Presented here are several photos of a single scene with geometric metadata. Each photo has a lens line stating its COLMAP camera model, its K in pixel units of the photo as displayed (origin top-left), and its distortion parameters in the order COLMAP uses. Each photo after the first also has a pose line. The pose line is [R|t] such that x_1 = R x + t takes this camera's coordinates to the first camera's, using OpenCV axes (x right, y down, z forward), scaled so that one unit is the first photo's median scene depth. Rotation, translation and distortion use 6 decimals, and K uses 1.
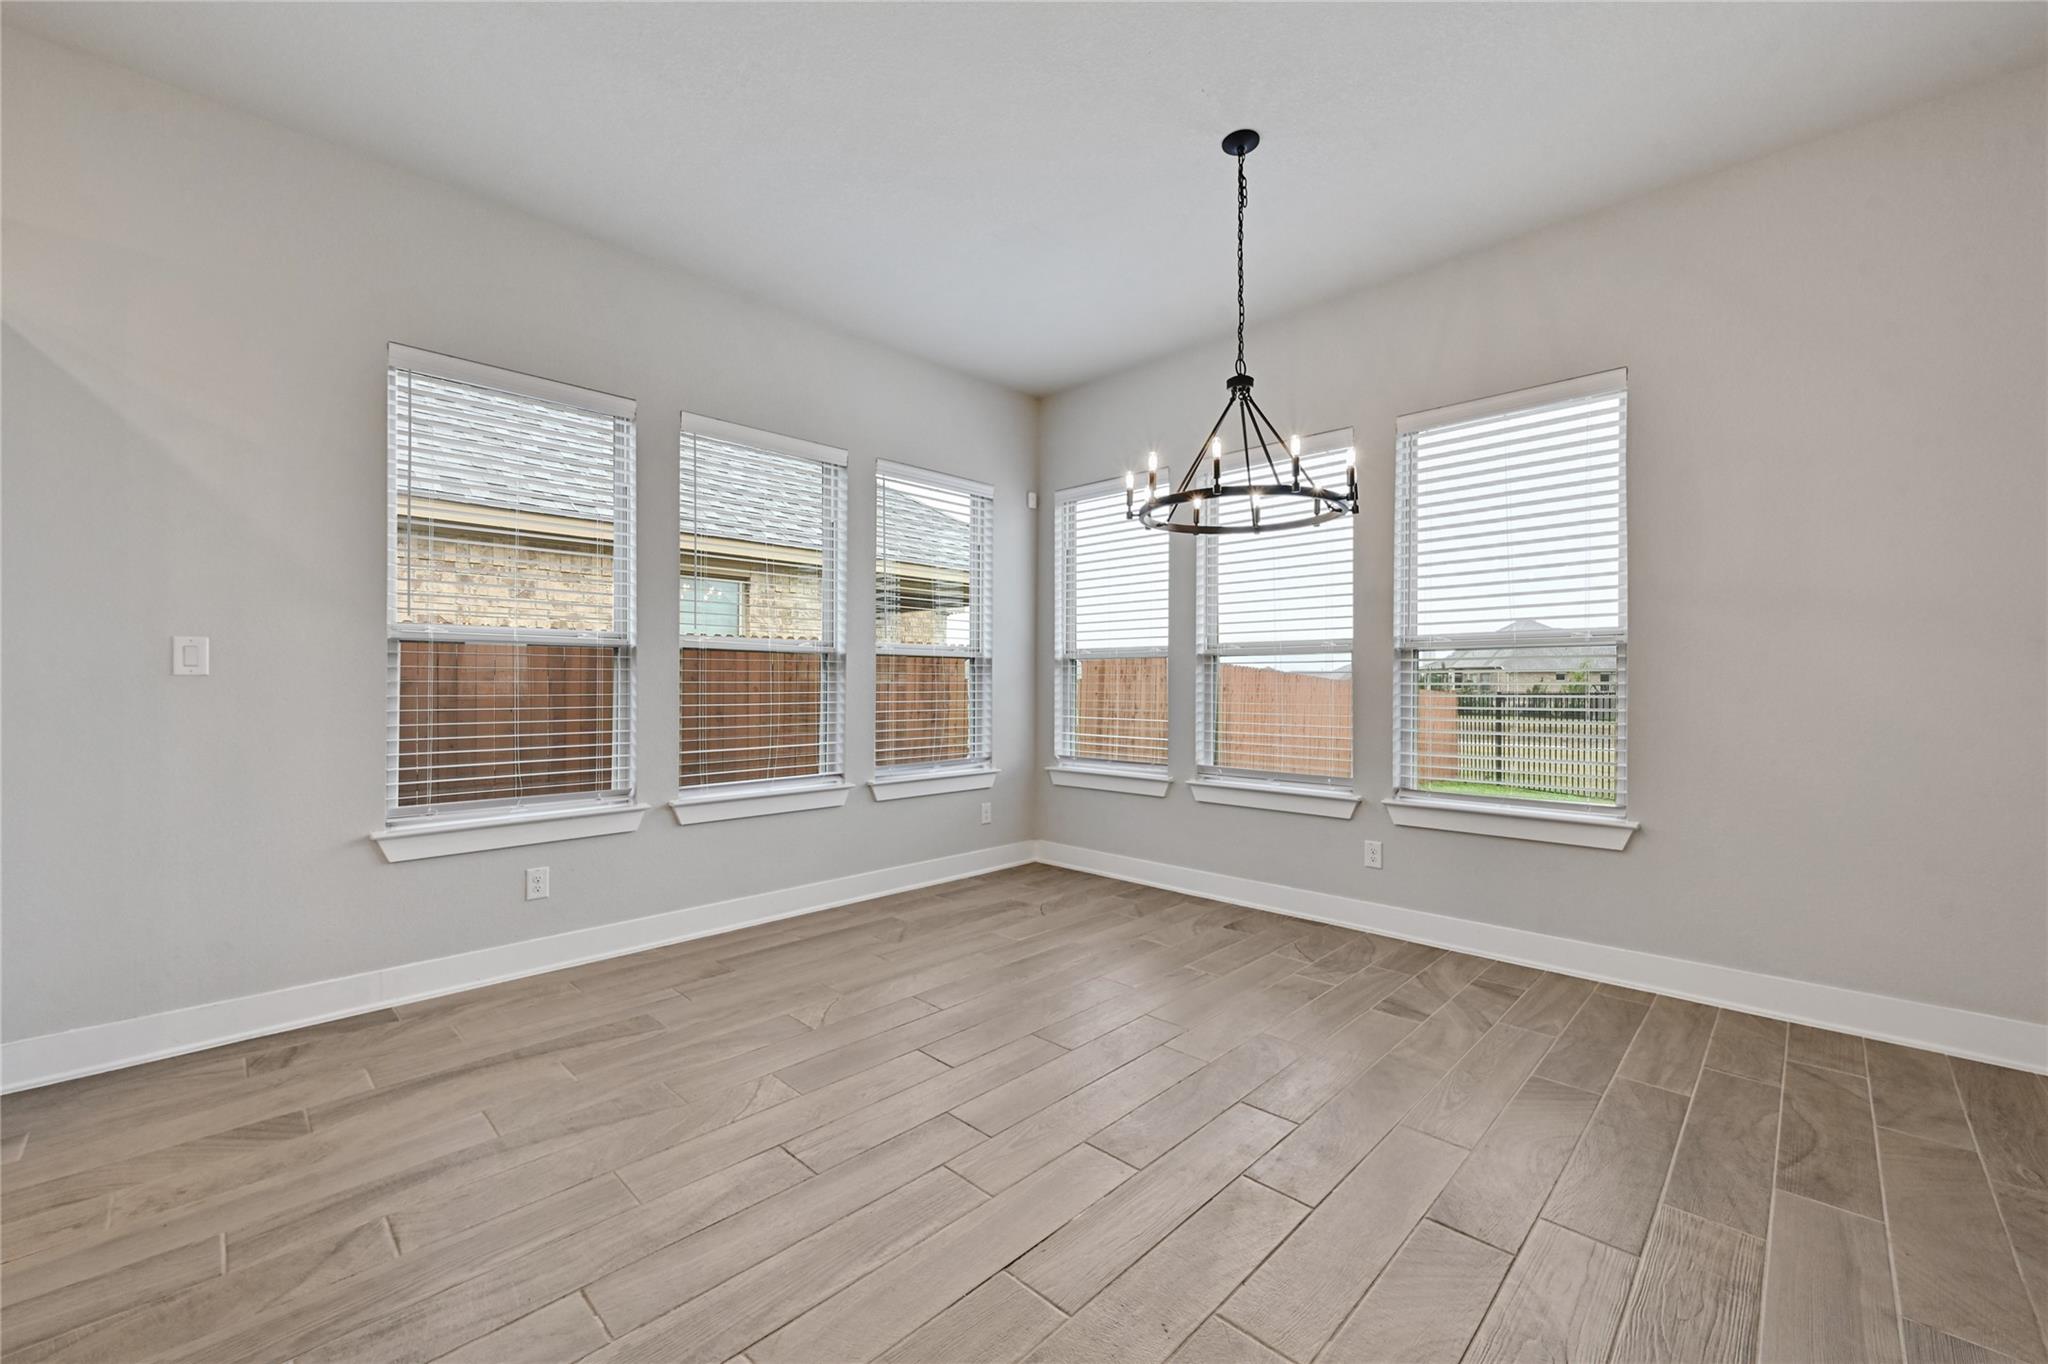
lens RADIAL K [[822.2, 0, 1032.5], [0, 822.2, 683.1], [0, 0, 1]] dist [-0.000863, -0.000177]
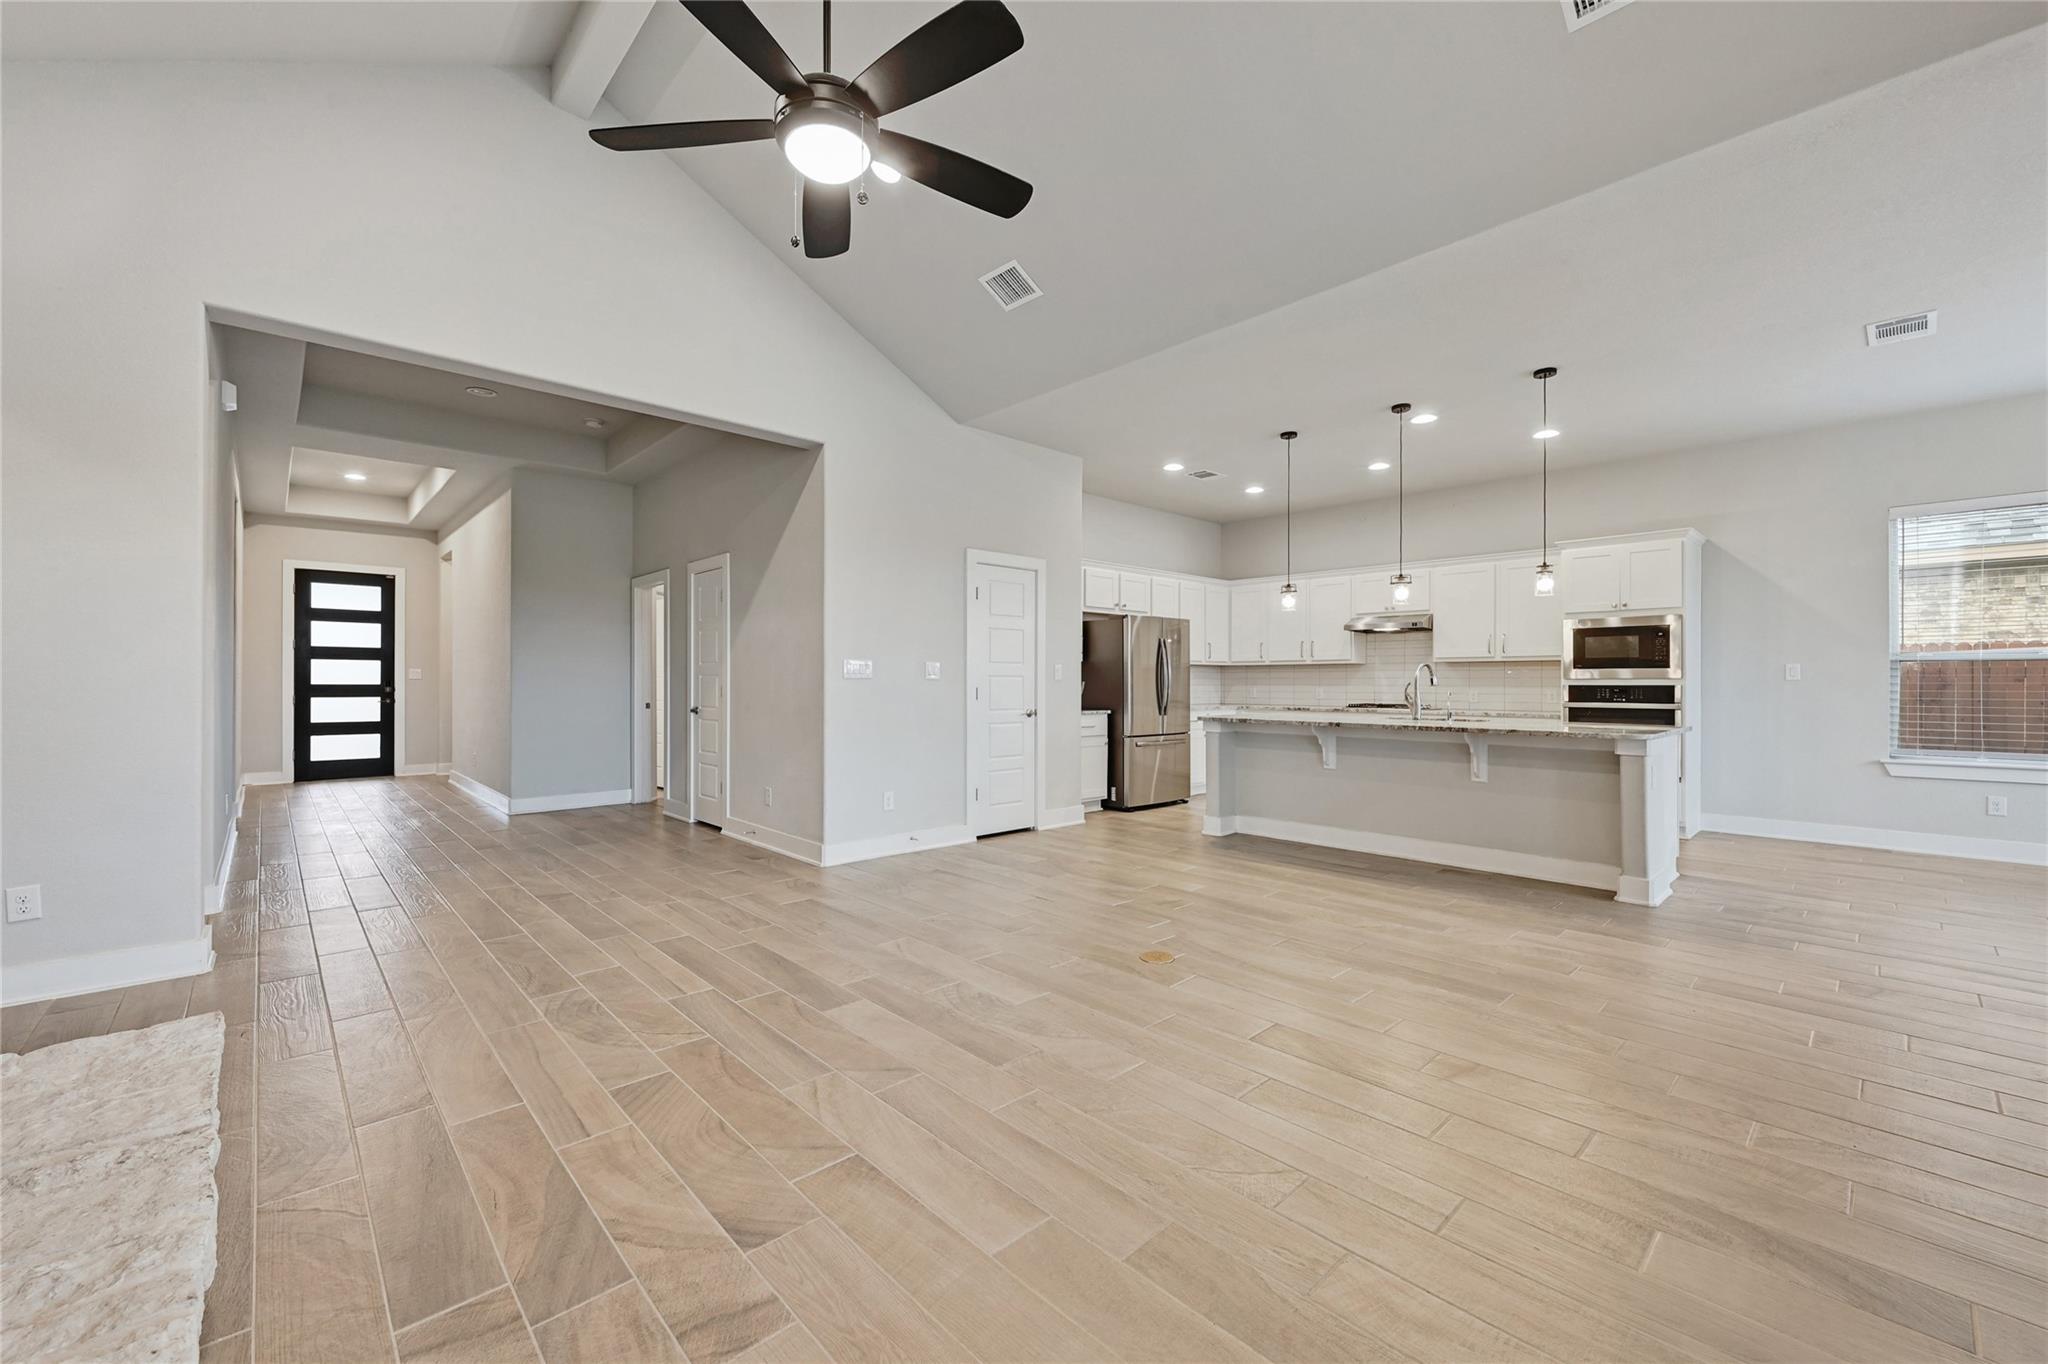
lens RADIAL K [[822.2, 0, 1032.5], [0, 822.2, 683.1], [0, 0, 1]] dist [-0.000863, -0.000177]
pose [[-0.047017, -0.001168, -0.998893, 0.822171], [0.003024, 0.999995, -0.001312, -0.002576], [0.998890, -0.003082, -0.047013, -0.614351]]
